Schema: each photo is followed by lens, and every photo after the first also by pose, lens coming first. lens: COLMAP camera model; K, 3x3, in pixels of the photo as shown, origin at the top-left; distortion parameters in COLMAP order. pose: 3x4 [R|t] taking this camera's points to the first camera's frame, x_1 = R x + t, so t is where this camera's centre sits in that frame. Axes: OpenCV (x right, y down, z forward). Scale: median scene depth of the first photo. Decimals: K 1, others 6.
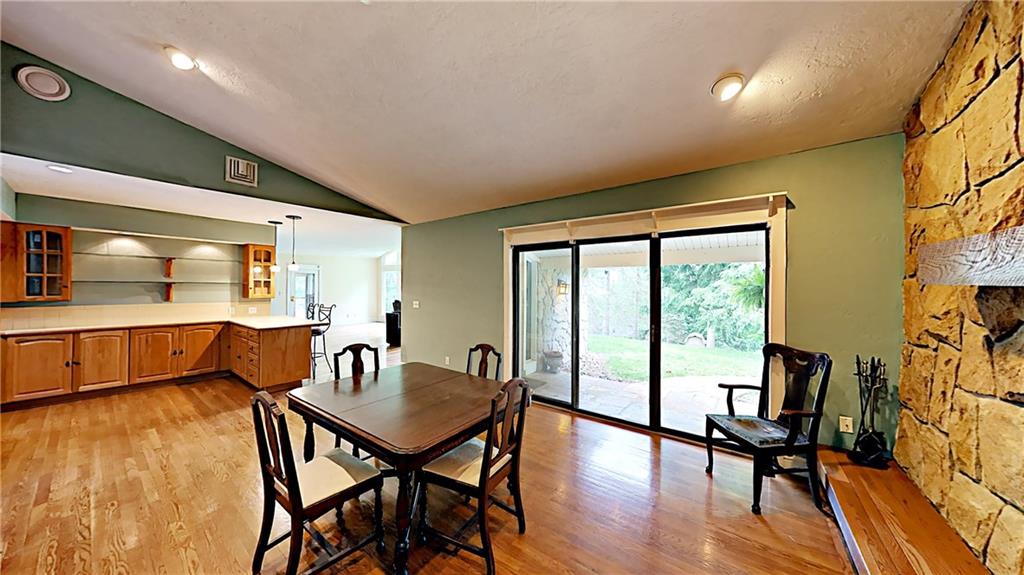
lens RADIAL K [[322.2, 0, 511.1], [0, 322.2, 285.7], [0, 0, 1]] dist [-0.002432, -0.000133]
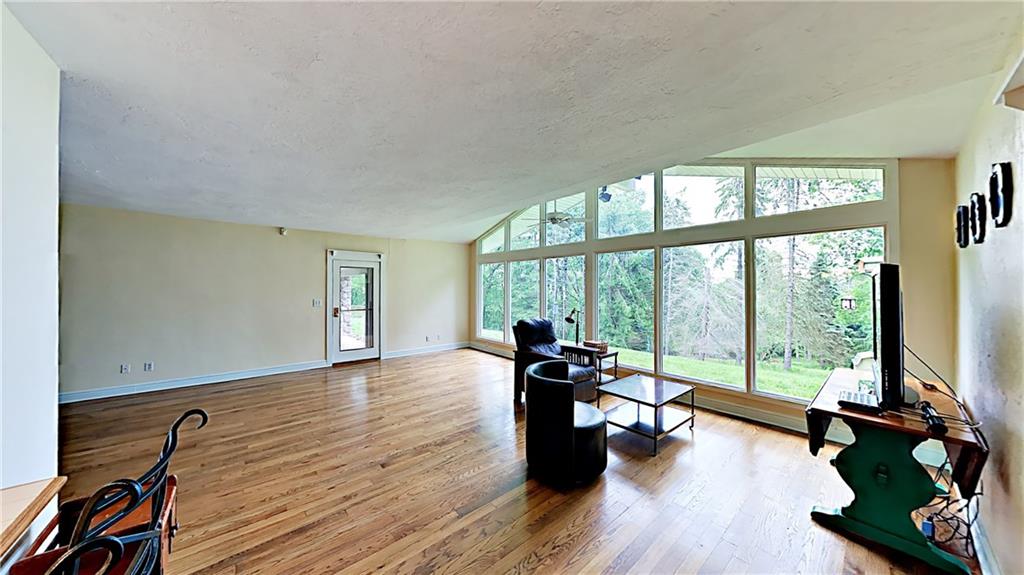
lens RADIAL K [[322.2, 0, 514.5], [0, 322.2, 286.8], [0, 0, 1]] dist [-0.002432, -0.000133]
pose [[0.972518, -0.003759, -0.232796, -0.210818], [0.002635, 0.999983, -0.005139, 0.001434], [0.232811, 0.004385, 0.972512, 0.460849]]
